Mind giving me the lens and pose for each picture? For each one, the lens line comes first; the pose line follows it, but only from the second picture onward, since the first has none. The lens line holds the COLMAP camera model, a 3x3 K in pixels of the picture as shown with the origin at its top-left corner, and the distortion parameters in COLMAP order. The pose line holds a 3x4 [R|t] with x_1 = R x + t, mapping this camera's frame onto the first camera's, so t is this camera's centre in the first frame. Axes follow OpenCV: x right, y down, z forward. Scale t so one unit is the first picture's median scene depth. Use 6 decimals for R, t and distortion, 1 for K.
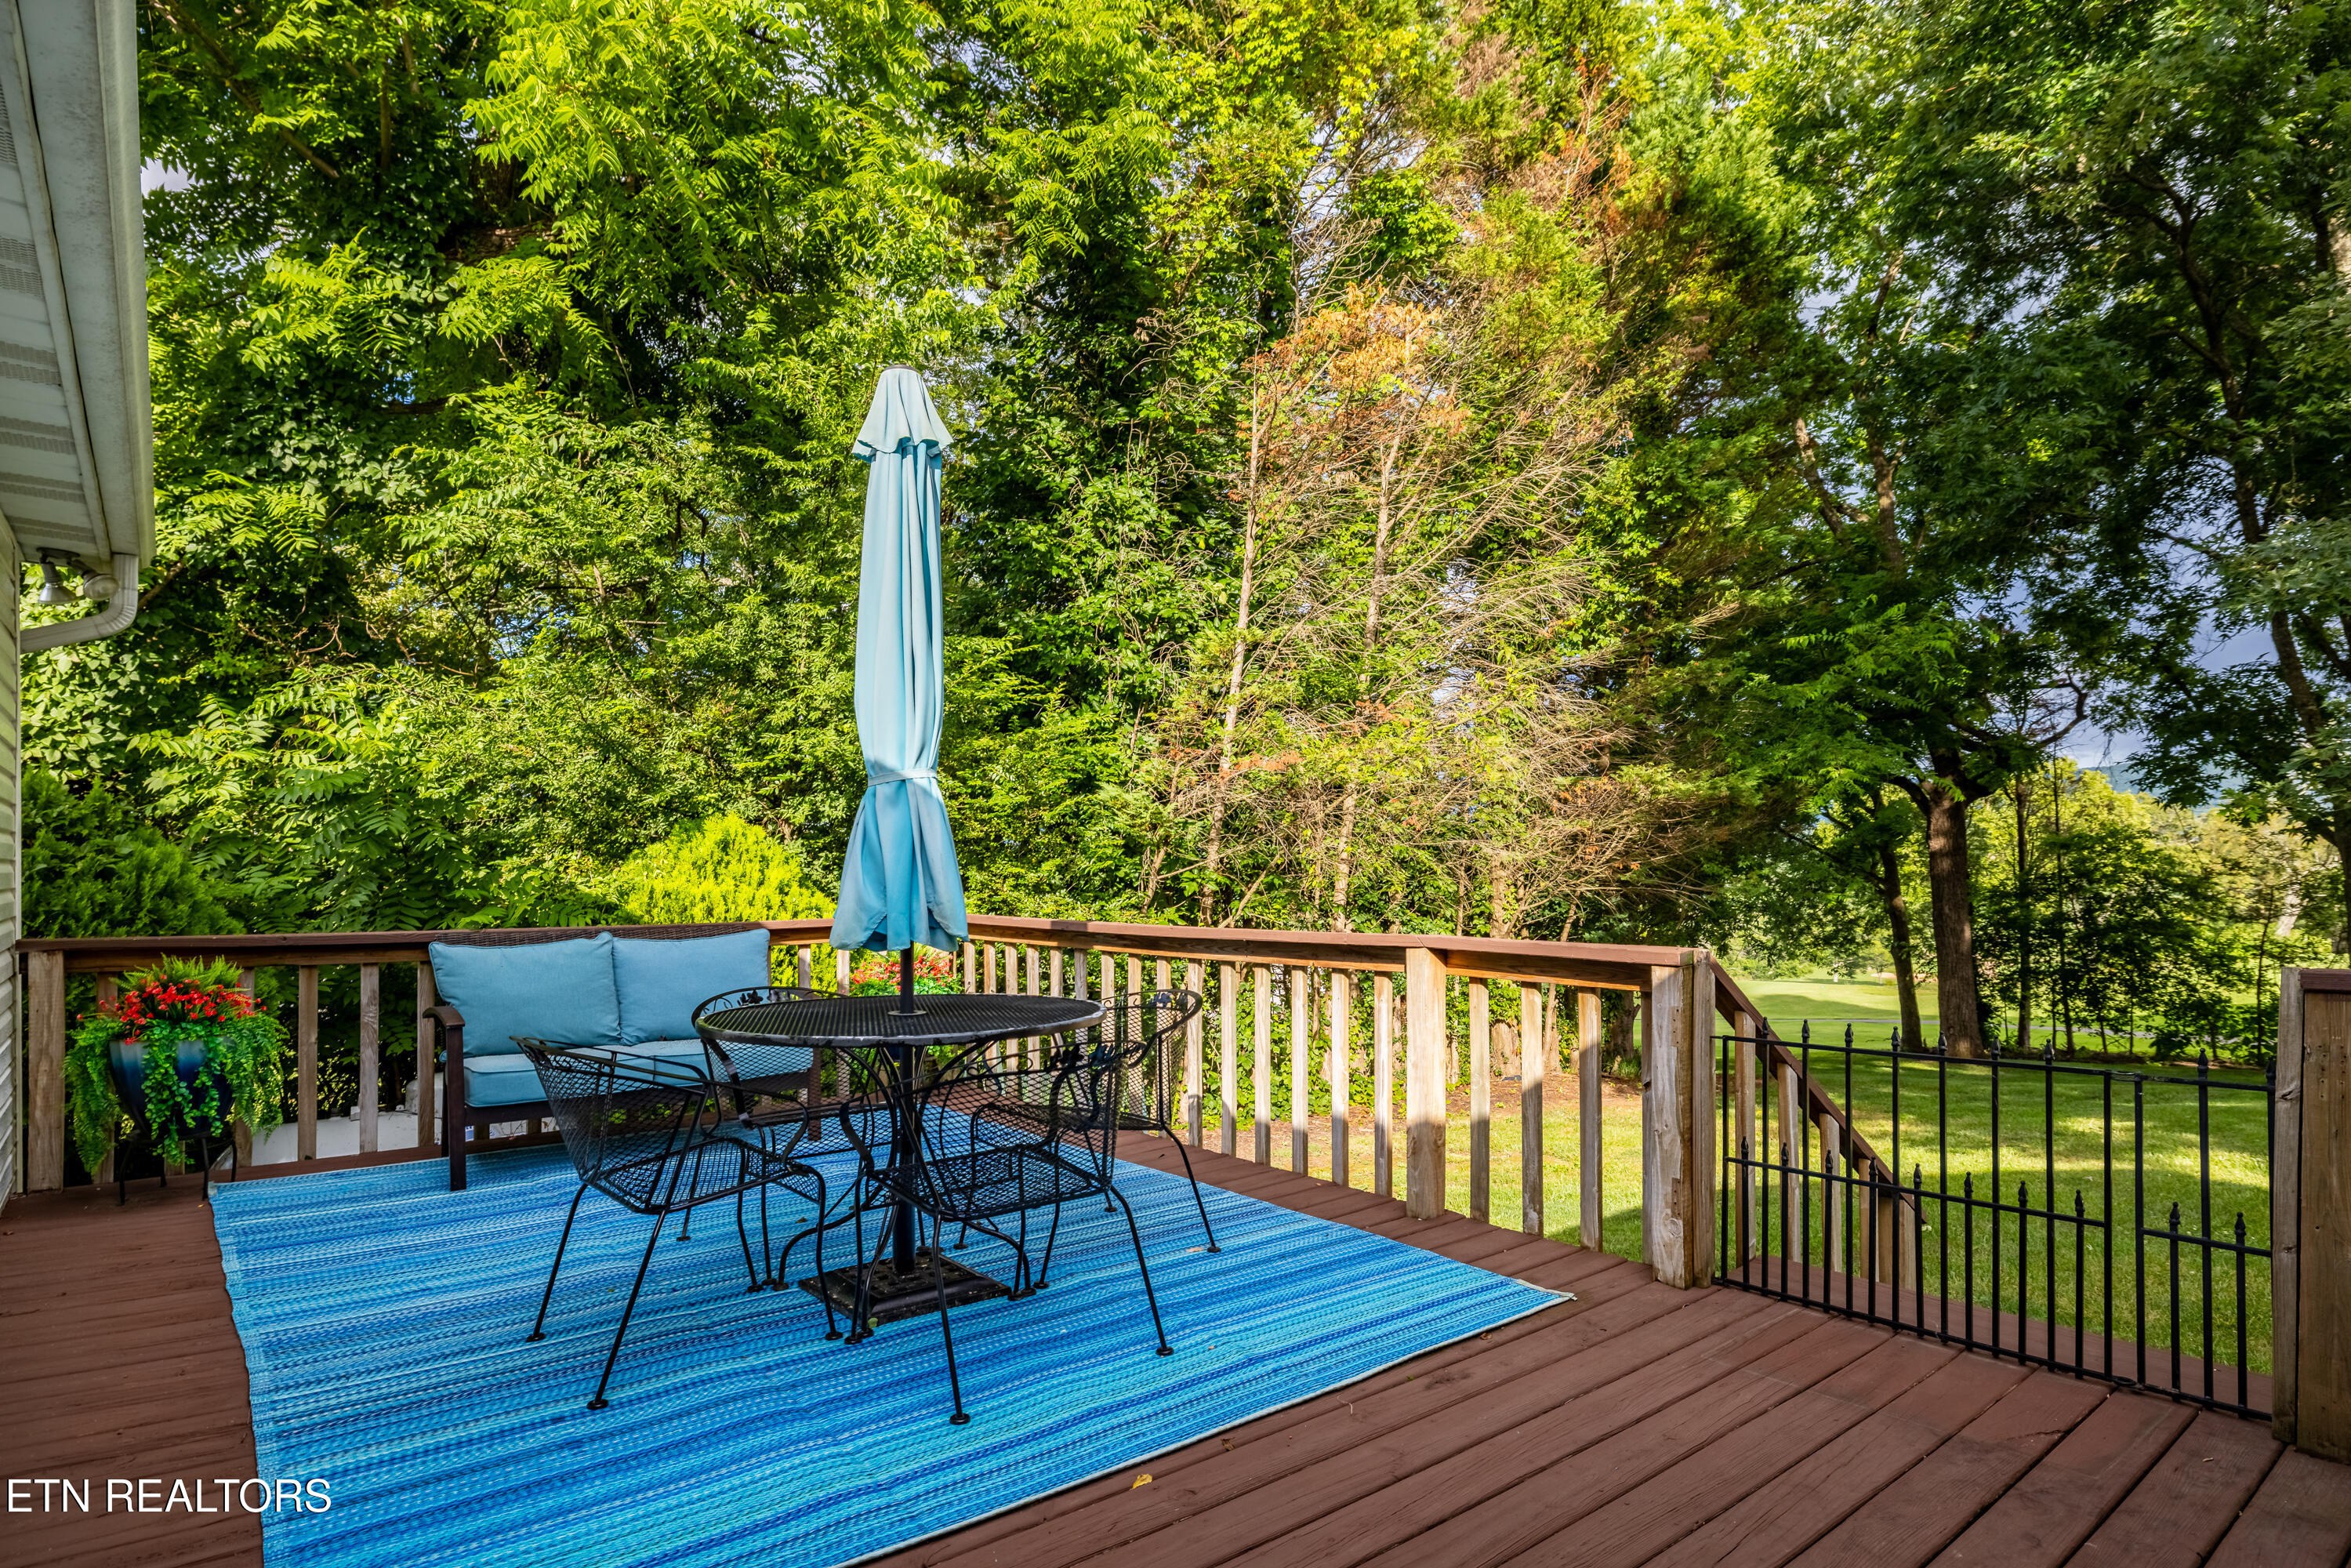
lens RADIAL K [[1234.5, 0, 1165.9], [0, 1234.5, 886.9], [0, 0, 1]] dist [-0.000029, -0.000313]
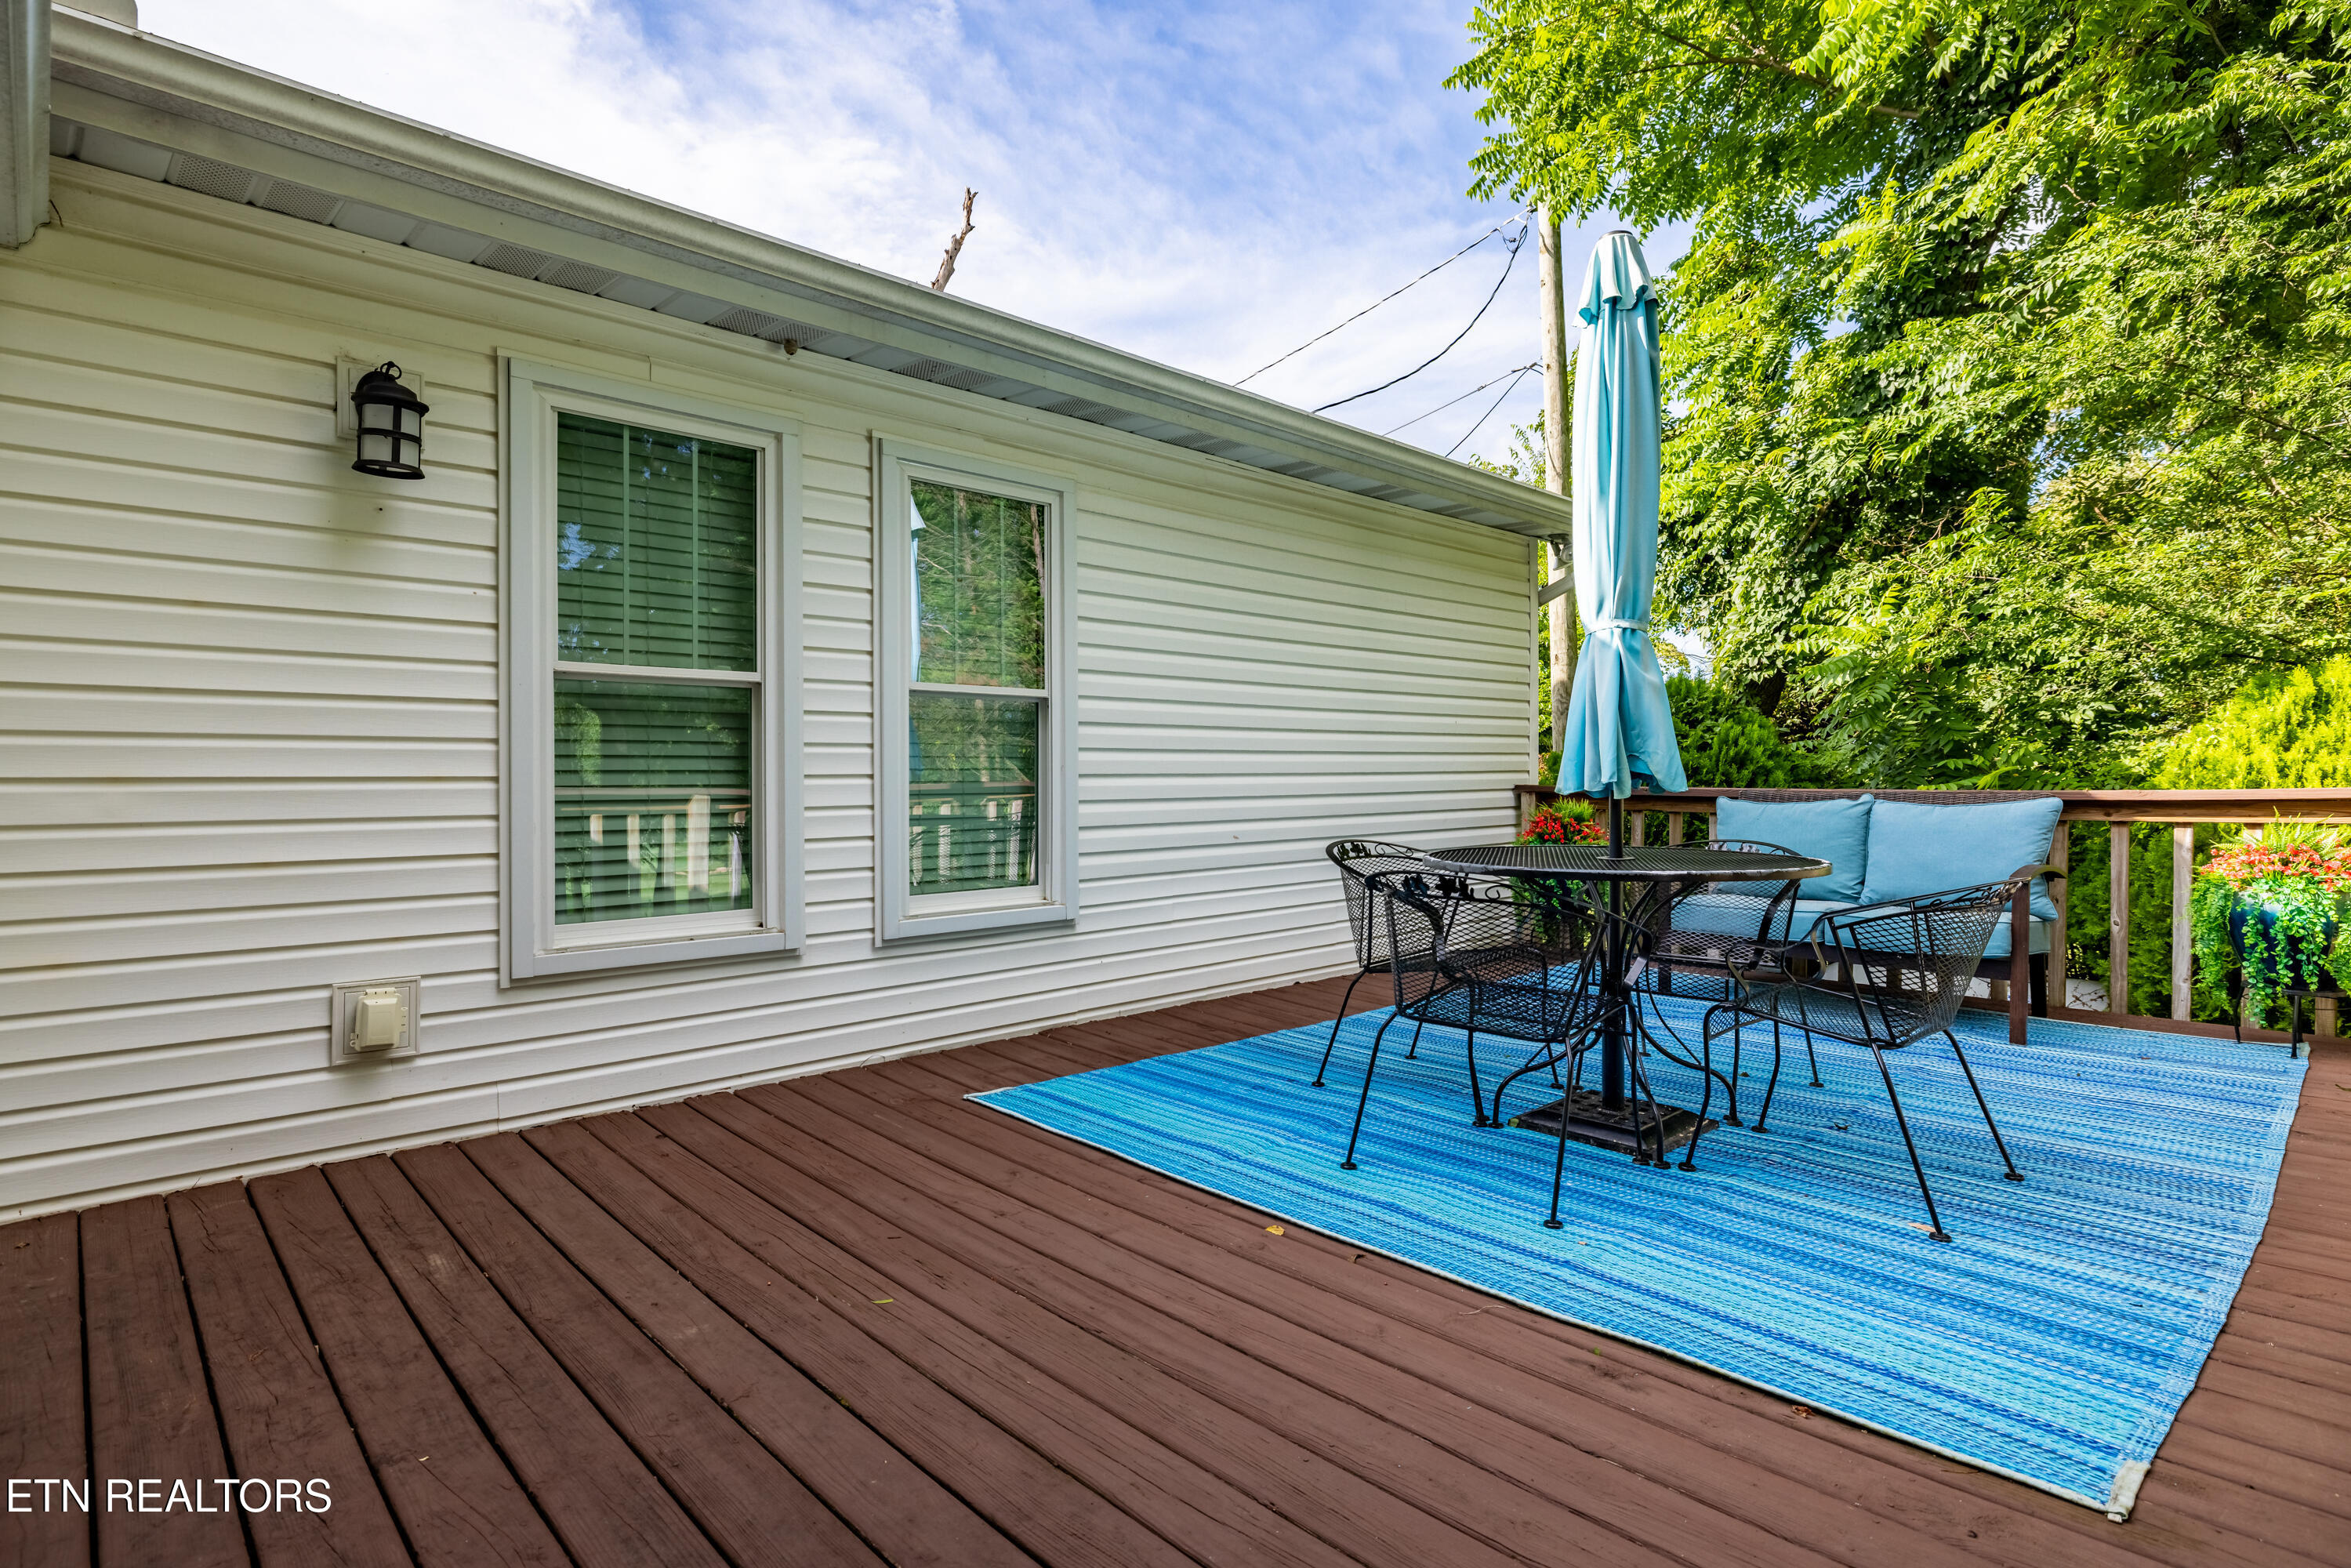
lens RADIAL K [[1174.6, 0, 1175.5], [0, 1174.6, 784.0], [0, 0, 1]] dist [0.001318, 0.000105]
pose [[0.087243, 0.014891, -0.996076, 0.793322], [-0.003487, 0.999887, 0.014643, 0.027665], [0.996181, 0.002196, 0.087285, 0.588694]]
